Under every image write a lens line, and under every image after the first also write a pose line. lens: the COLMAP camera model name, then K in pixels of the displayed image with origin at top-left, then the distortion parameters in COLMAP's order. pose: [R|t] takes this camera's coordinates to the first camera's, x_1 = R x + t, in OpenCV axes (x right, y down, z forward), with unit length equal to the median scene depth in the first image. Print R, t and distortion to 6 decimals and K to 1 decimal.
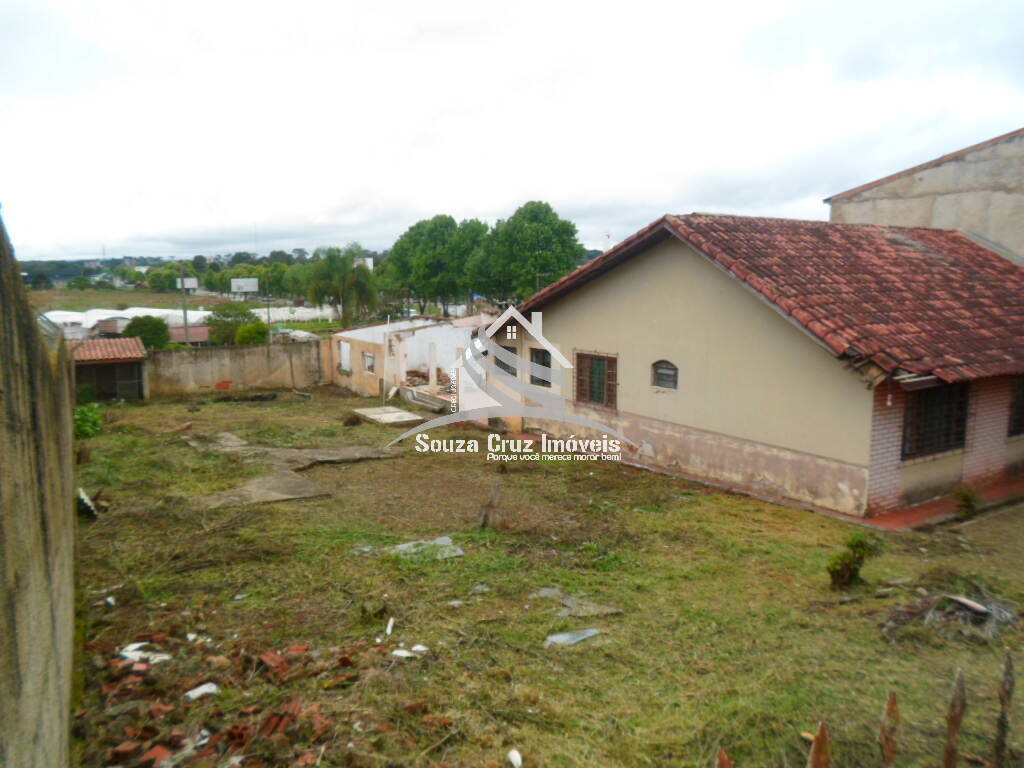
lens RADIAL K [[798.0, 0, 504.2], [0, 798.0, 369.6], [0, 0, 1]] dist [-0.009284, -0.006965]
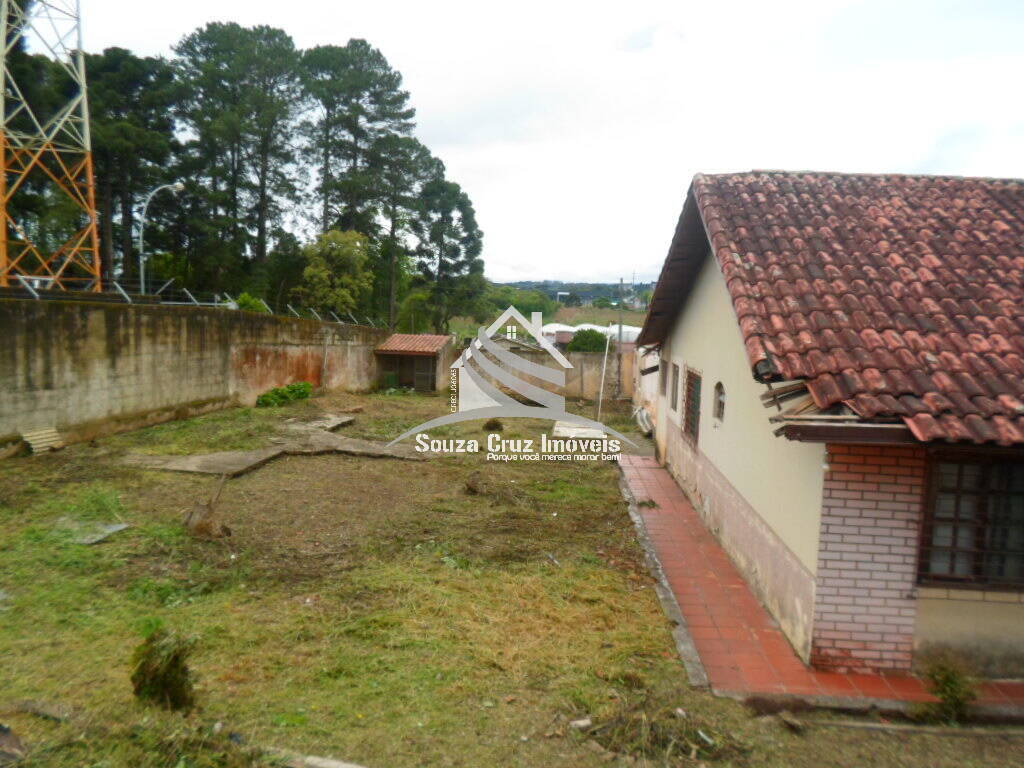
lens RADIAL K [[796.6, 0, 507.6], [0, 796.6, 370.5], [0, 0, 1]] dist [-0.007087, -0.007444]
pose [[0.809266, 0.085409, -0.581200, 0.535982], [-0.104874, 0.994485, 0.000115, -0.002944], [0.578005, 0.060860, 0.813760, 0.363716]]
